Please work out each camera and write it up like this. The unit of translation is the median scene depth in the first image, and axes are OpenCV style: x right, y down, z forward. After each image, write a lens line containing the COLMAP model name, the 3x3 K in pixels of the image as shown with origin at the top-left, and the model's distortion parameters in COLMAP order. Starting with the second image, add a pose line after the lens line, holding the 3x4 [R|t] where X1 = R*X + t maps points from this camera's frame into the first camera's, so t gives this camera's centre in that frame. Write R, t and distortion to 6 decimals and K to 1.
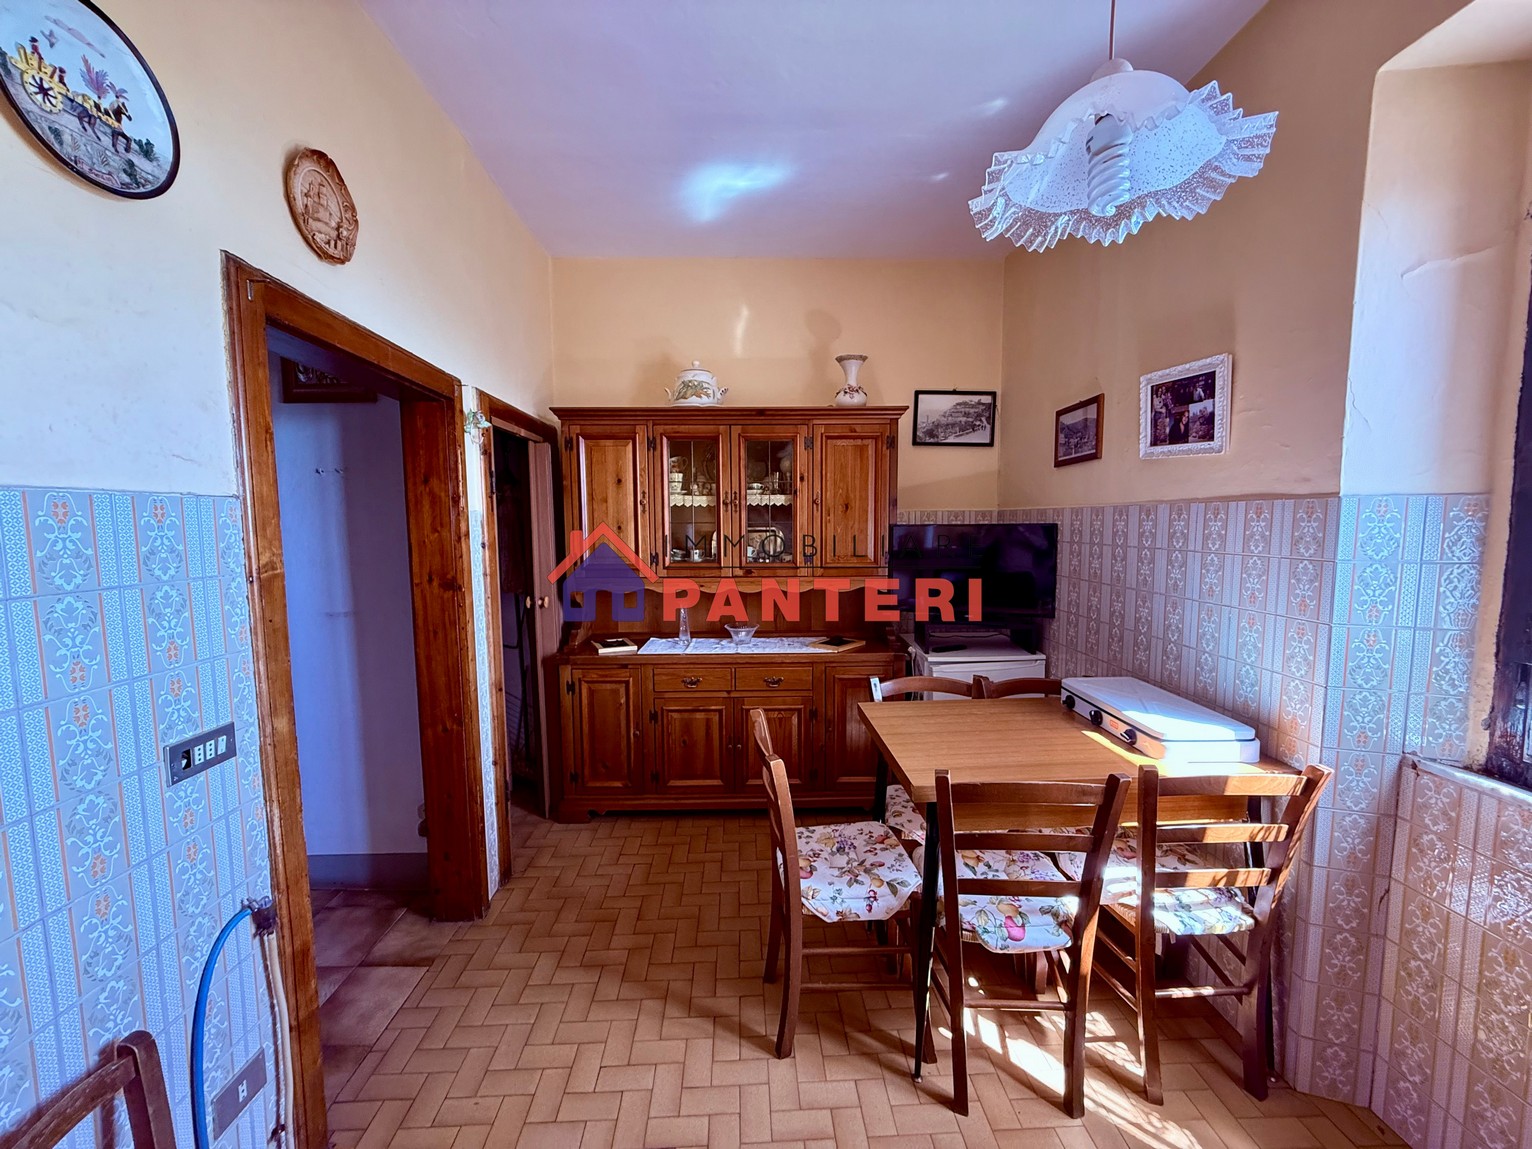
lens RADIAL K [[609.5, 0, 761.9], [0, 609.5, 574.7], [0, 0, 1]] dist [-0.001060, 0.000181]
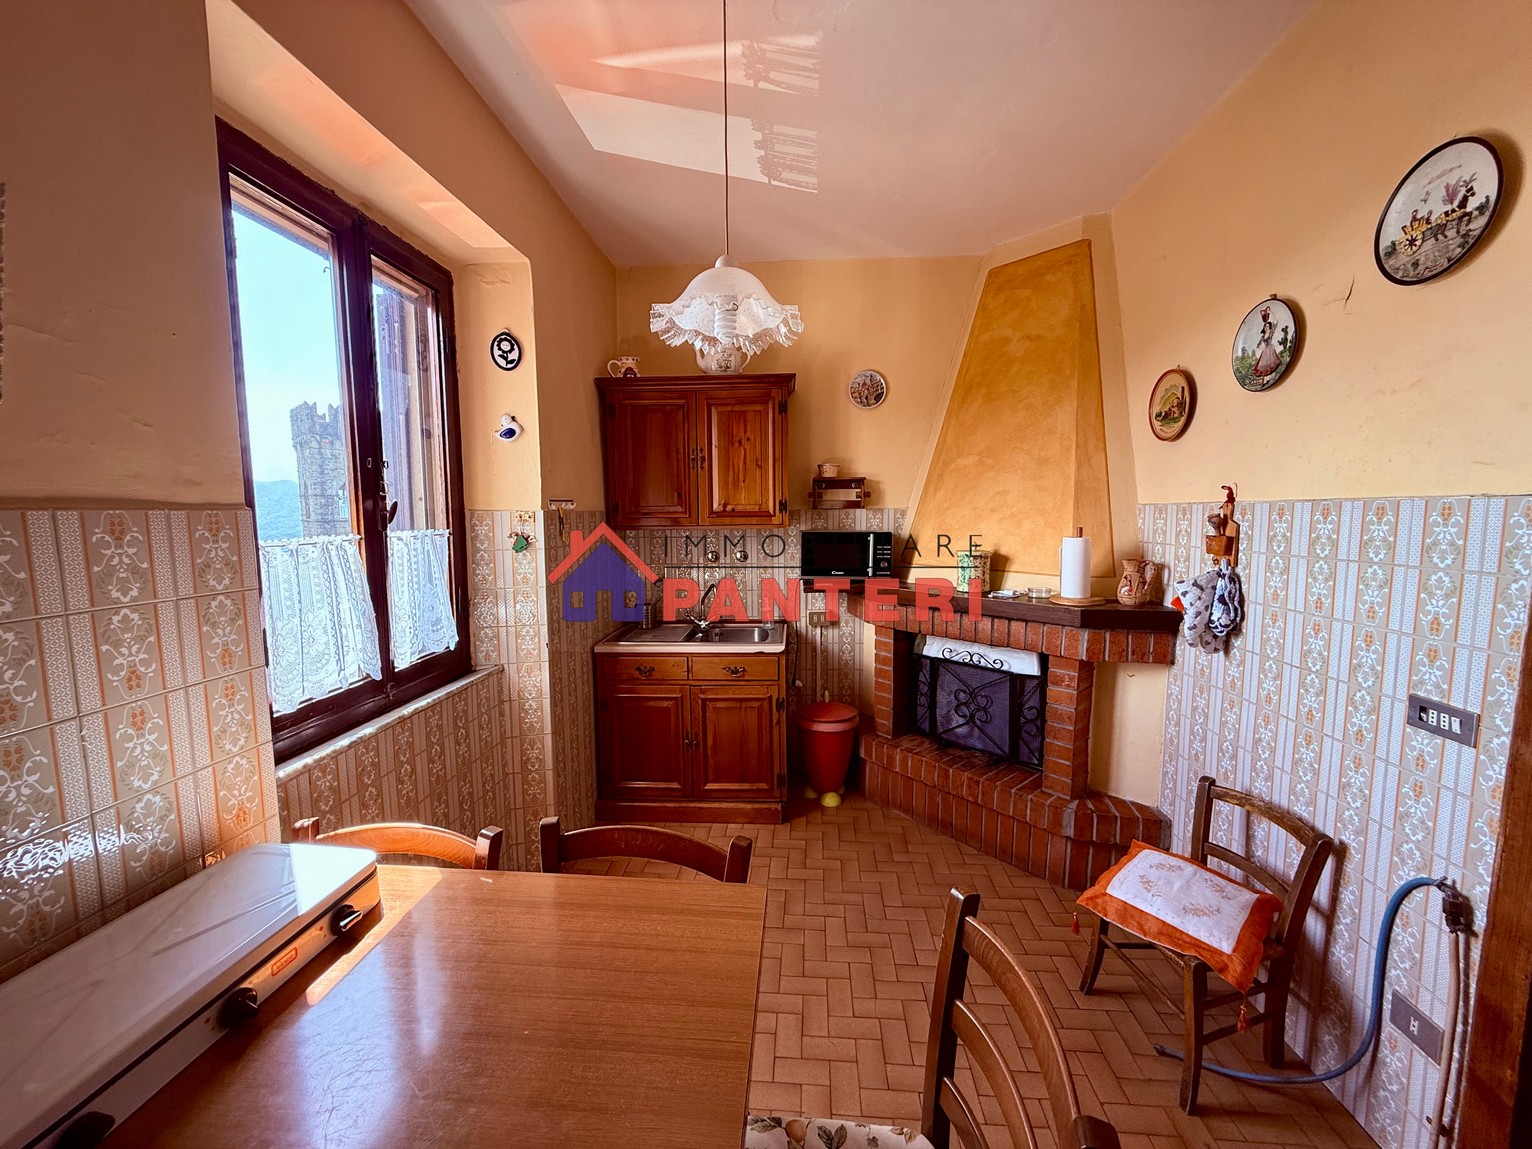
lens RADIAL K [[609.5, 0, 761.0], [0, 609.5, 574.1], [0, 0, 1]] dist [-0.001060, 0.000181]
pose [[-0.992679, 0.002660, 0.120752, 0.140292], [0.025679, 0.981549, 0.189481, -0.145772], [-0.118020, 0.191194, -0.974431, 1.399008]]
